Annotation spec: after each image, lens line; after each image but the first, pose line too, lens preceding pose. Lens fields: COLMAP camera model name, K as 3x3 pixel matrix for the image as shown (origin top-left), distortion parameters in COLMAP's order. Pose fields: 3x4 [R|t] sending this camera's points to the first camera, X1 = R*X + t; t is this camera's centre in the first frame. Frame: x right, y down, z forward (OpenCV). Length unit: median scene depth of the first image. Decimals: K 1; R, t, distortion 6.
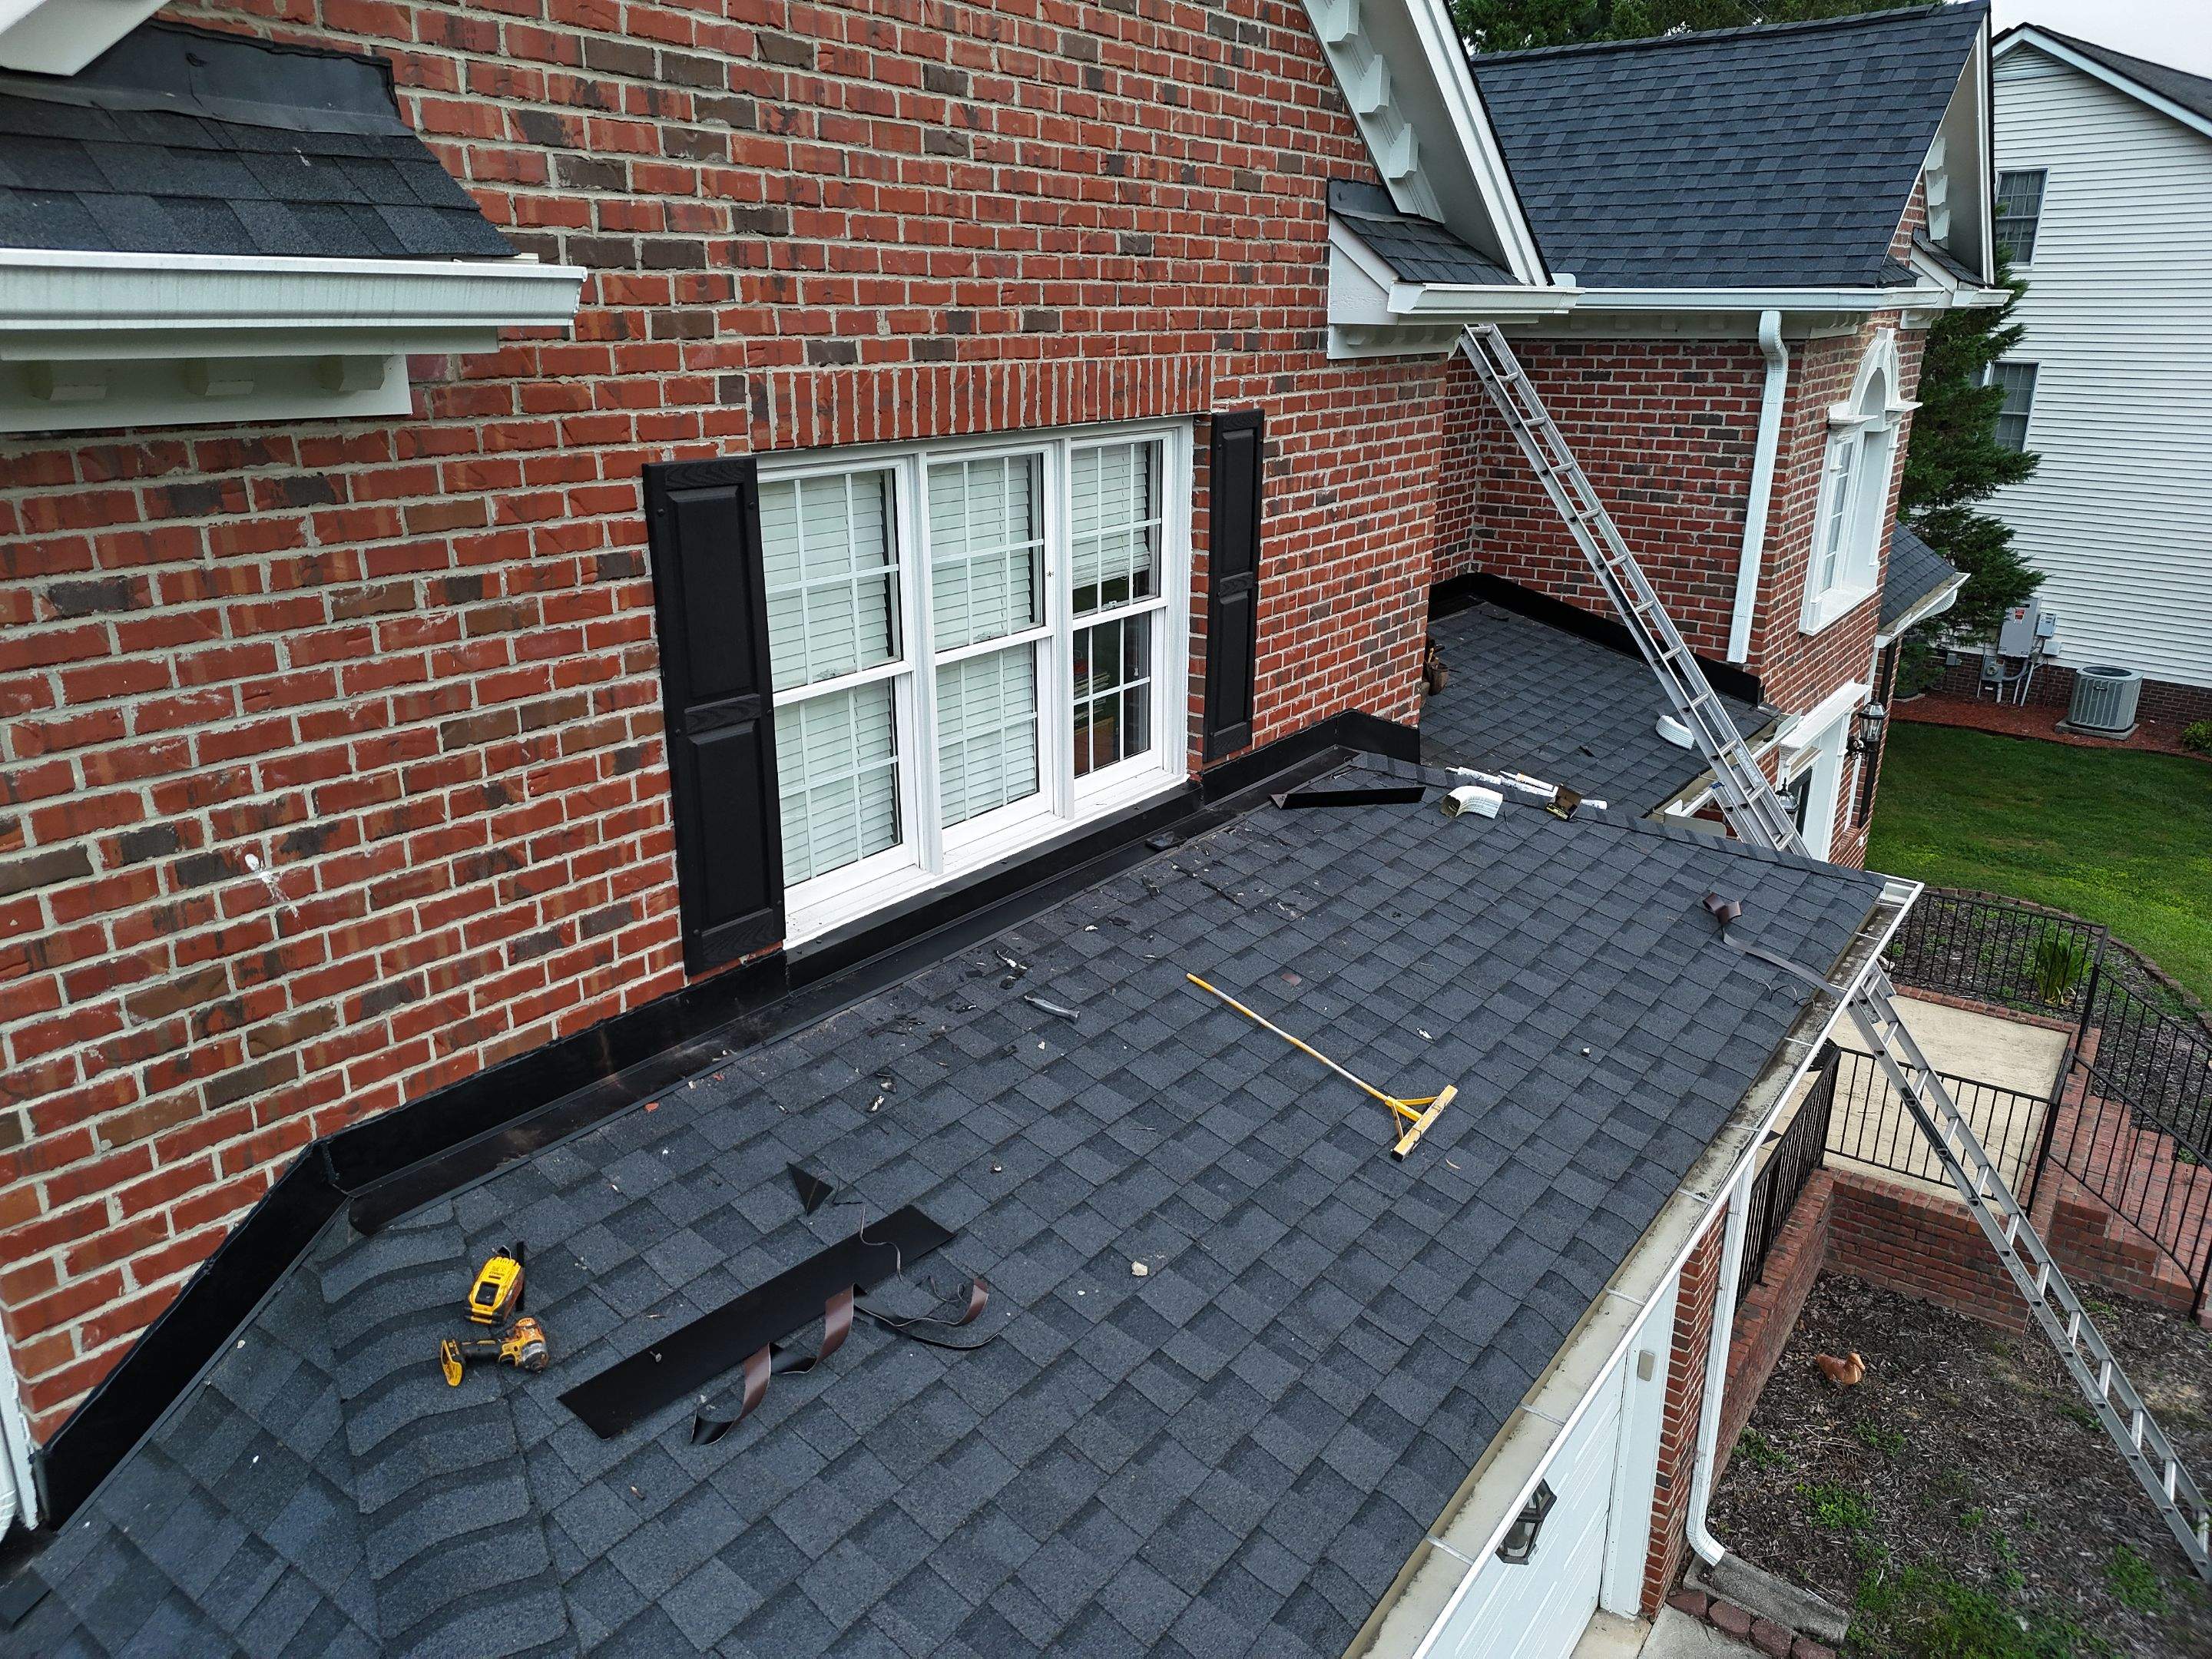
lens RADIAL K [[1577.7, 0, 1105.8], [0, 1577.7, 834.2], [0, 0, 1]] dist [0.053928, -0.049611]
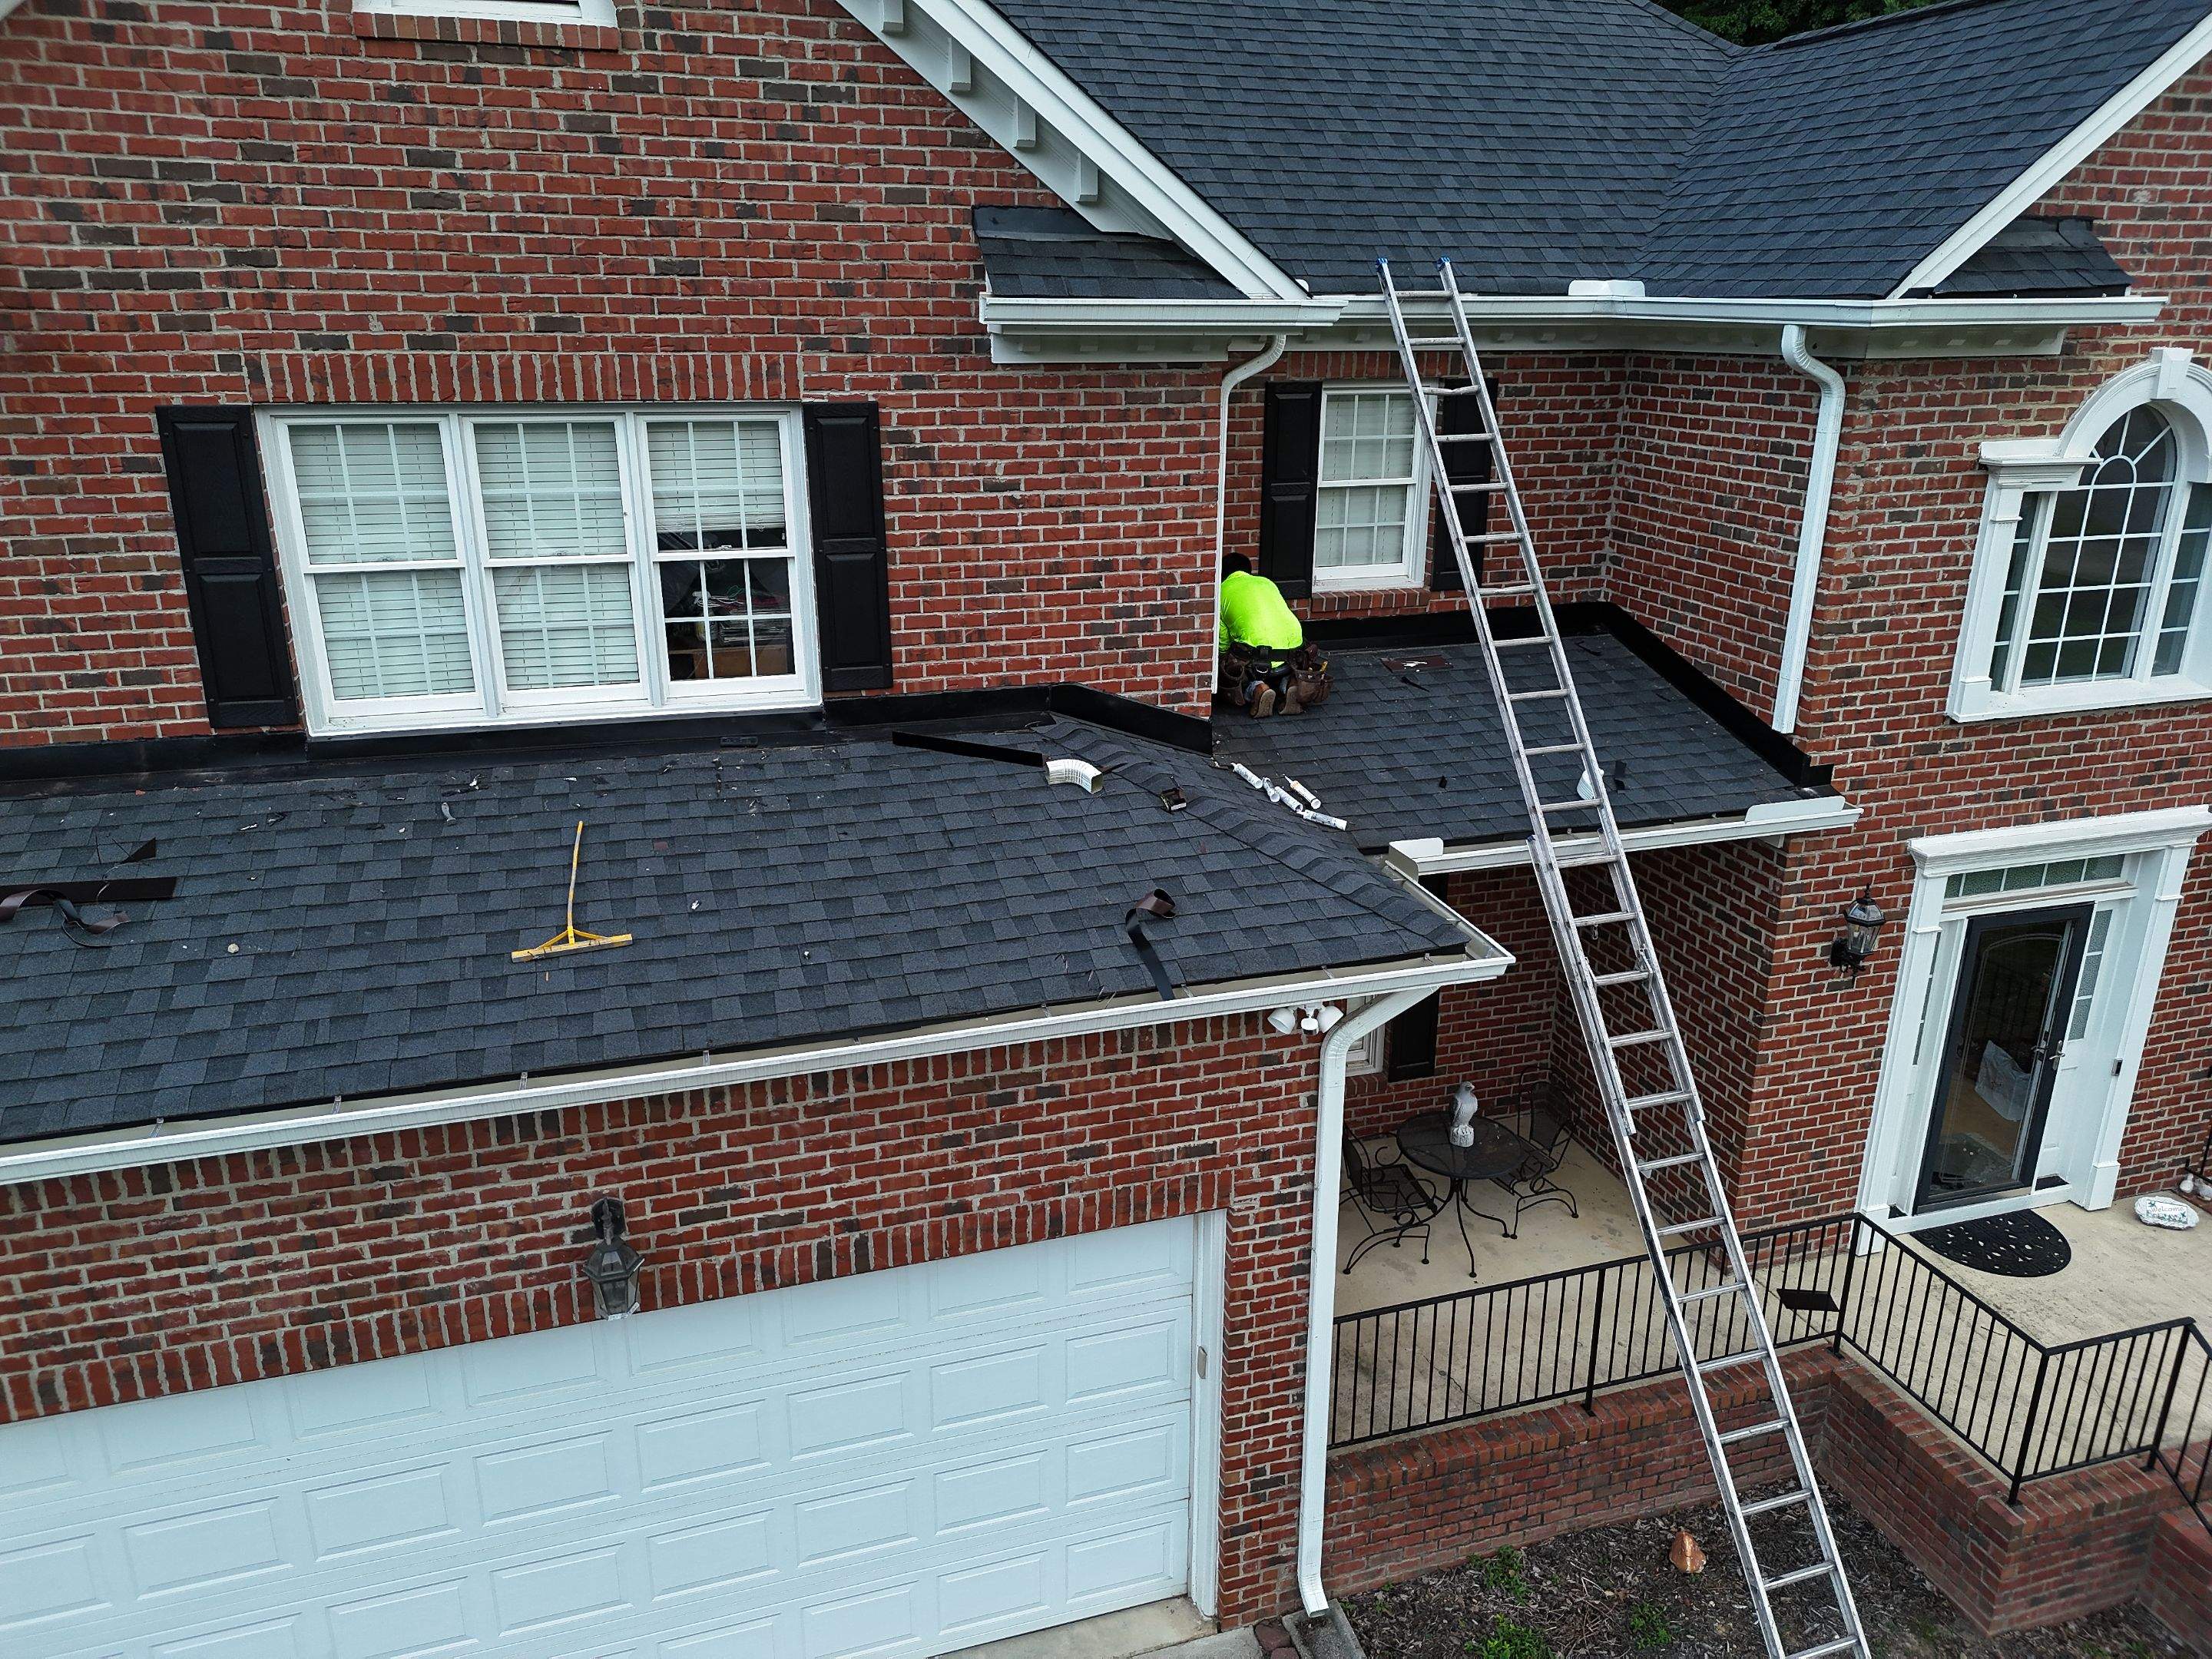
lens RADIAL K [[1577.7, 0, 1111.6], [0, 1577.7, 838.6], [0, 0, 1]] dist [0.053928, -0.049611]
pose [[0.793578, 0.196913, -0.575726, 1.365699], [-0.195614, 0.978521, 0.065046, -0.081410], [0.576168, 0.061000, 0.815052, 0.205881]]
